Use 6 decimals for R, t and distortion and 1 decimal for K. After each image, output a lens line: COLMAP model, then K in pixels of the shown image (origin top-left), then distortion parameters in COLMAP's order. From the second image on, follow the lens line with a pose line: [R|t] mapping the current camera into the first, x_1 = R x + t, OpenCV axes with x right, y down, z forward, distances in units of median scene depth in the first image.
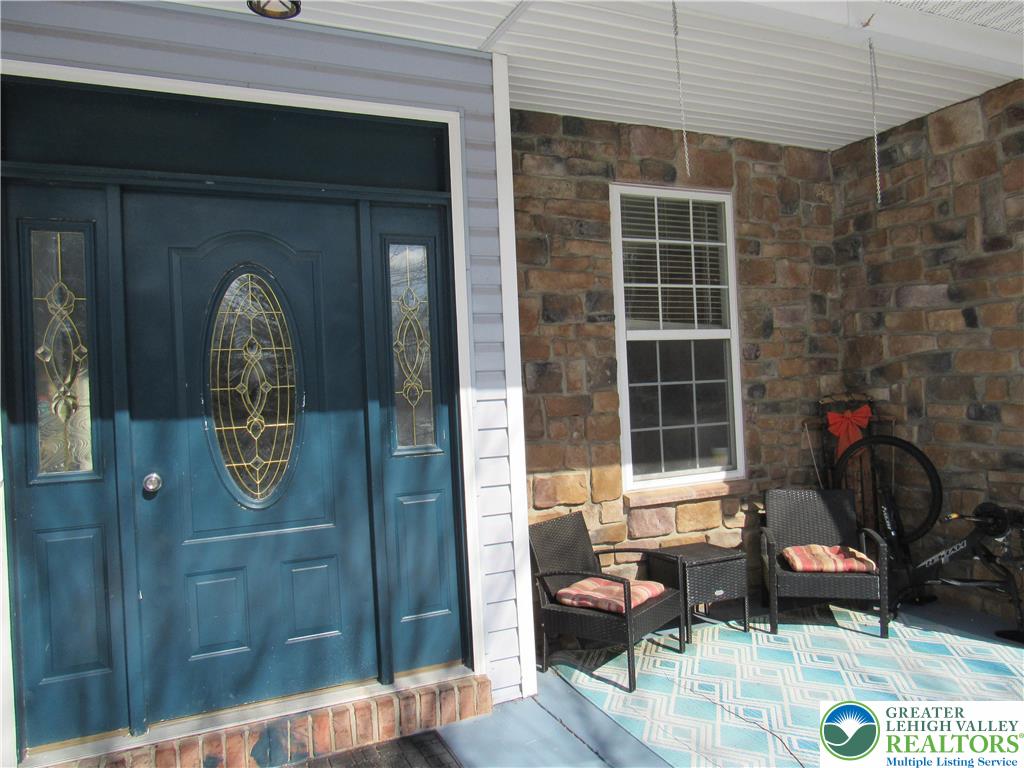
lens RADIAL K [[723.5, 0, 512.0], [0, 723.5, 384.0], [0, 0, 1]] dist [-0.017694, 0.005400]
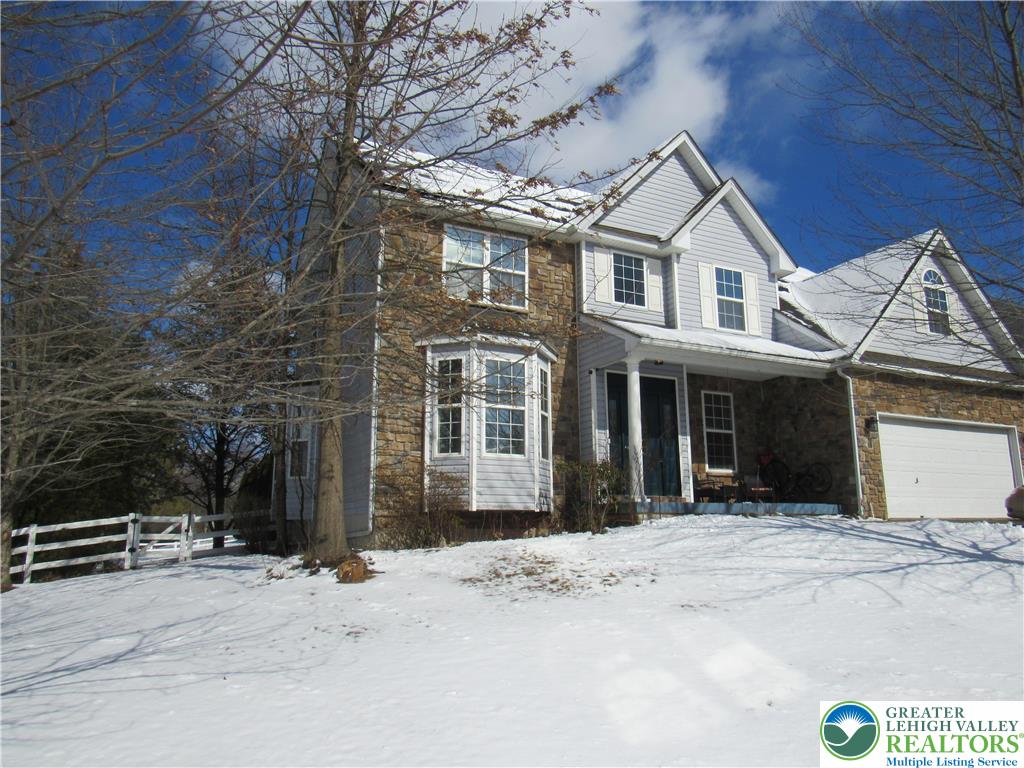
lens RADIAL K [[723.5, 0, 512.0], [0, 723.5, 384.0], [0, 0, 1]] dist [-0.017694, 0.005400]
pose [[0.998629, 0.046175, 0.024650, -0.934118], [-0.039983, 0.976862, -0.210098, 0.518919], [-0.033781, 0.208824, 0.977370, -2.634839]]
